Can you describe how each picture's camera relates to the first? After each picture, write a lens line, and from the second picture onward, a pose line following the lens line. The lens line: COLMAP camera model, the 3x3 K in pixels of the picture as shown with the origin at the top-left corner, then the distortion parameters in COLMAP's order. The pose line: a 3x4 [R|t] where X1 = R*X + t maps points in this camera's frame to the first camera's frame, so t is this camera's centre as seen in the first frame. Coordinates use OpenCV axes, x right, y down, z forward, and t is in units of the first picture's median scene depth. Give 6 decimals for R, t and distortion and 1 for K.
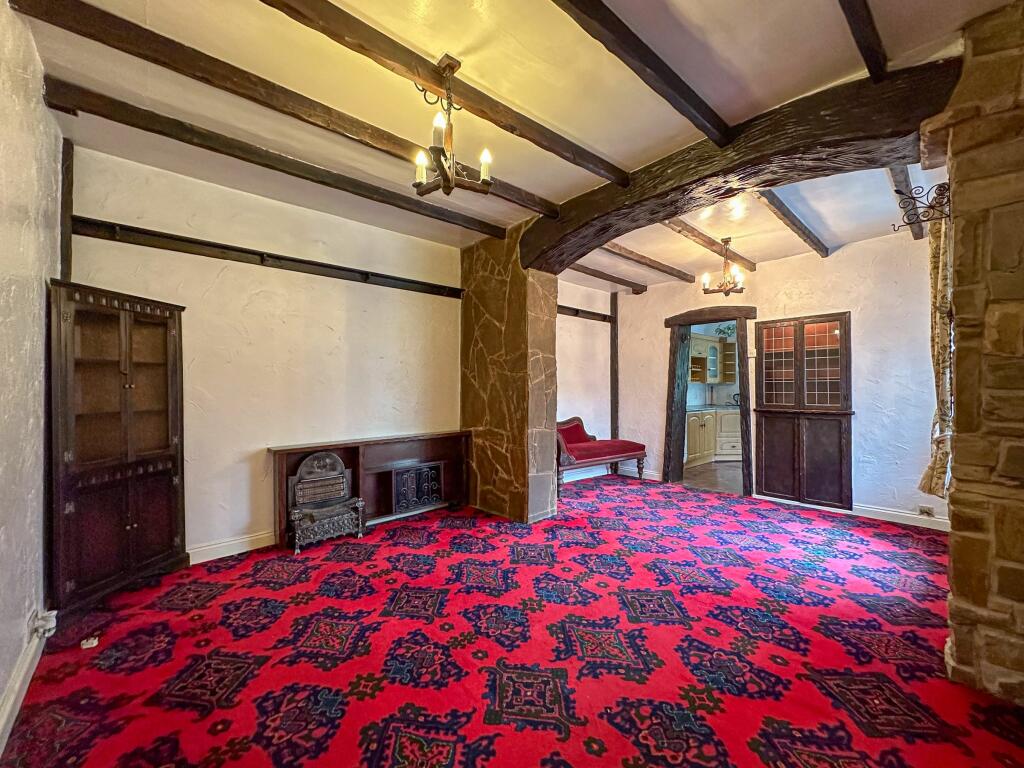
lens RADIAL K [[422.9, 0, 511.3], [0, 422.9, 387.1], [0, 0, 1]] dist [0.001432, -0.000393]
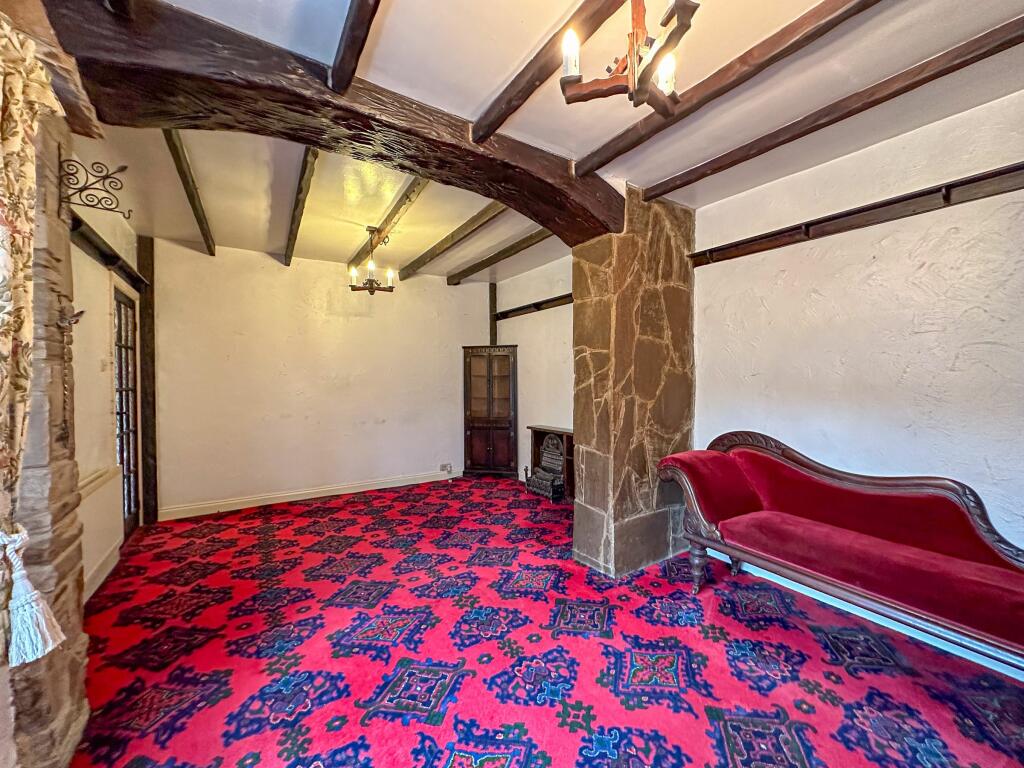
lens RADIAL K [[422.9, 0, 511.3], [0, 422.9, 384.0], [0, 0, 1]] dist [0.001432, -0.000393]
pose [[-0.184753, 0.015807, -0.982658, 1.104439], [0.005645, 0.999871, 0.015022, -0.039988], [0.982769, -0.002772, -0.184818, 1.308084]]
